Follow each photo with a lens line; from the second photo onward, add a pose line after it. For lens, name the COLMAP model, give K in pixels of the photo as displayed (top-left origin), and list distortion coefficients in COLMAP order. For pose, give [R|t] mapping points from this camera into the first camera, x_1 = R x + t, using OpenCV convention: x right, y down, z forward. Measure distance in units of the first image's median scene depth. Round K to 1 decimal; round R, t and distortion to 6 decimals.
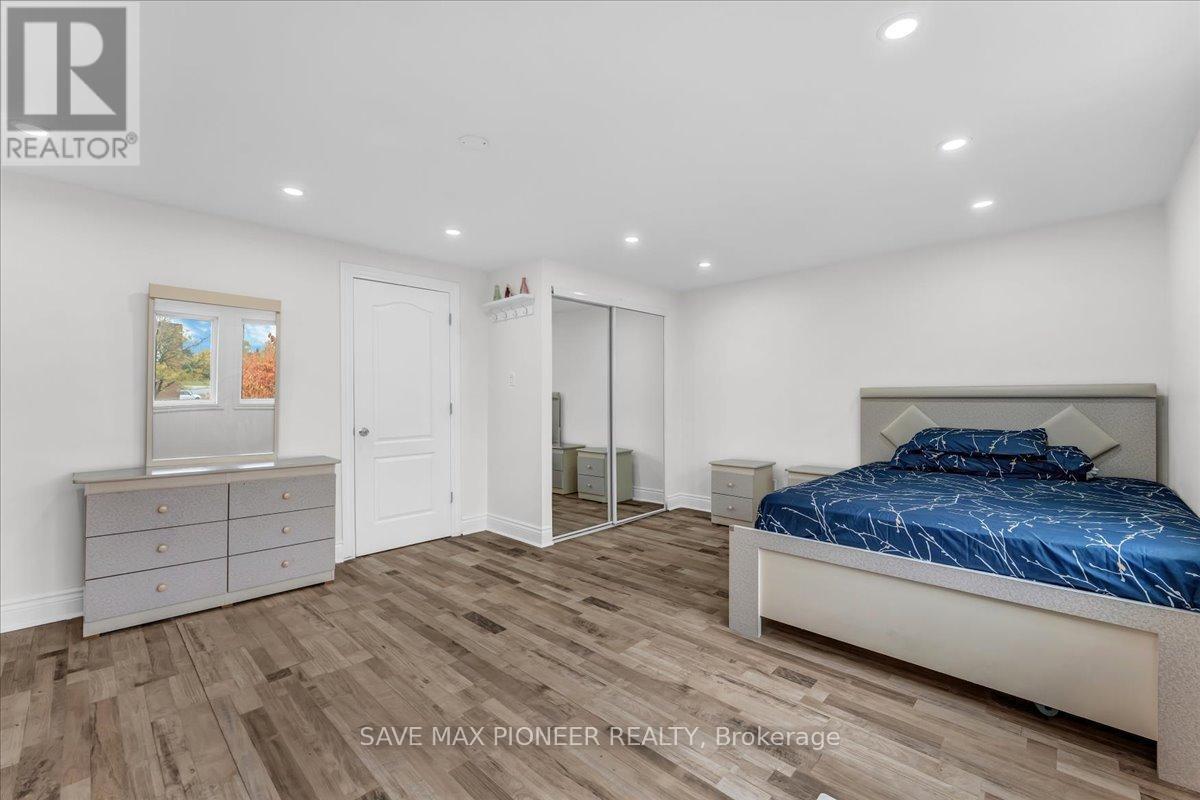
lens RADIAL K [[514.8, 0, 593.2], [0, 514.8, 404.0], [0, 0, 1]] dist [-0.003273, -0.000180]
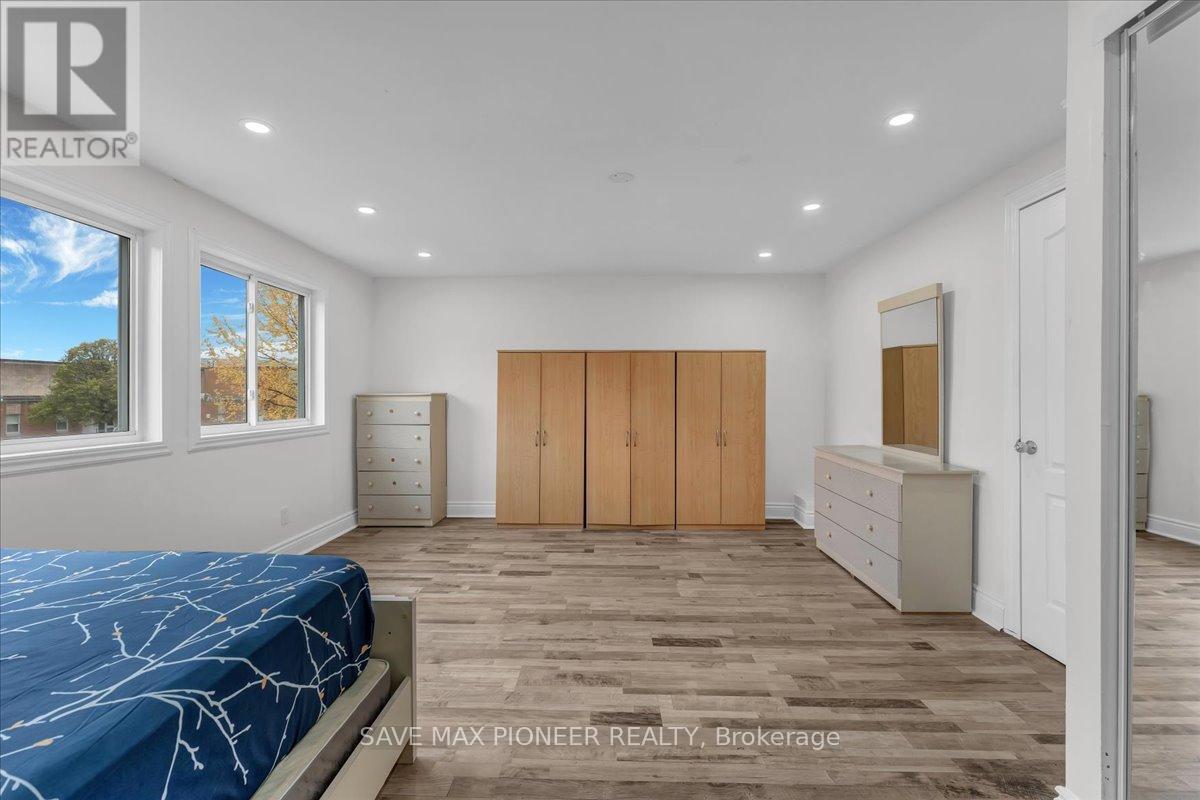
lens RADIAL K [[500.6, 0, 602.6], [0, 500.6, 396.4], [0, 0, 1]] dist [0.000247, 0.000047]
pose [[-0.726091, 0.005292, -0.687579, 0.464143], [-0.003624, 0.999927, 0.011522, -0.018022], [0.687589, 0.010858, -0.726019, 1.428488]]
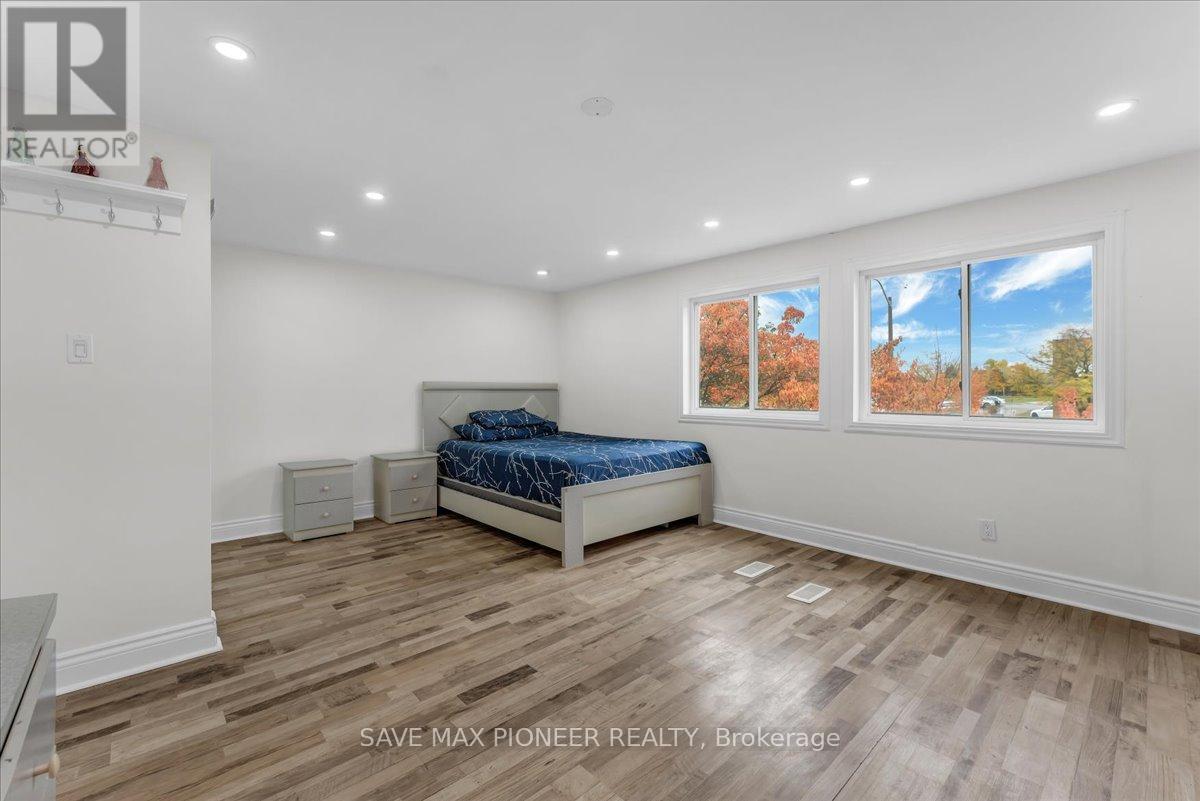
lens RADIAL K [[506.7, 0, 600.0], [0, 506.7, 400.5], [0, 0, 1]] dist [-0.000239, -0.000233]
pose [[0.044956, -0.018463, 0.998818, -0.880570], [0.012878, 0.999757, 0.017900, -0.003936], [-0.998906, 0.012058, 0.045183, 0.756488]]
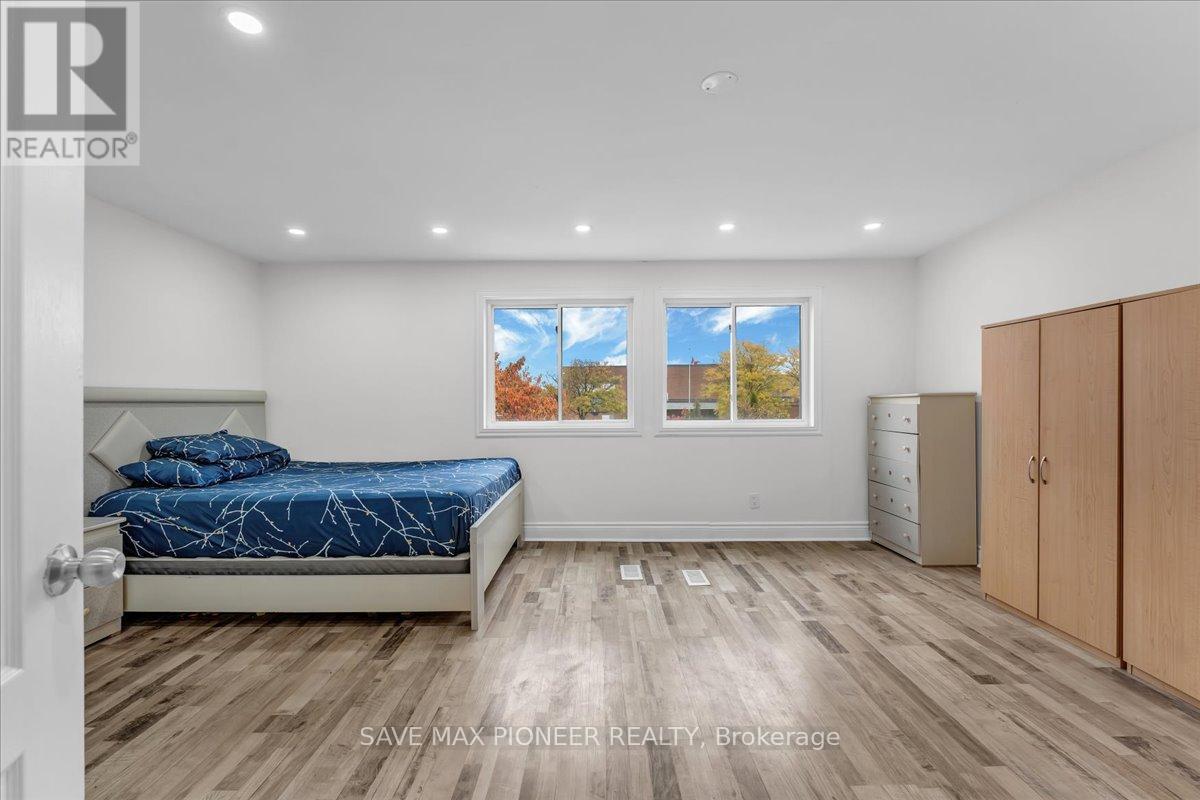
lens RADIAL K [[514.8, 0, 593.2], [0, 514.8, 404.0], [0, 0, 1]] dist [-0.003273, -0.000180]
pose [[-0.701060, 0.004643, 0.713087, -0.538333], [0.016459, 0.999818, 0.009671, -0.007438], [-0.712912, 0.018517, -0.701009, 1.361890]]
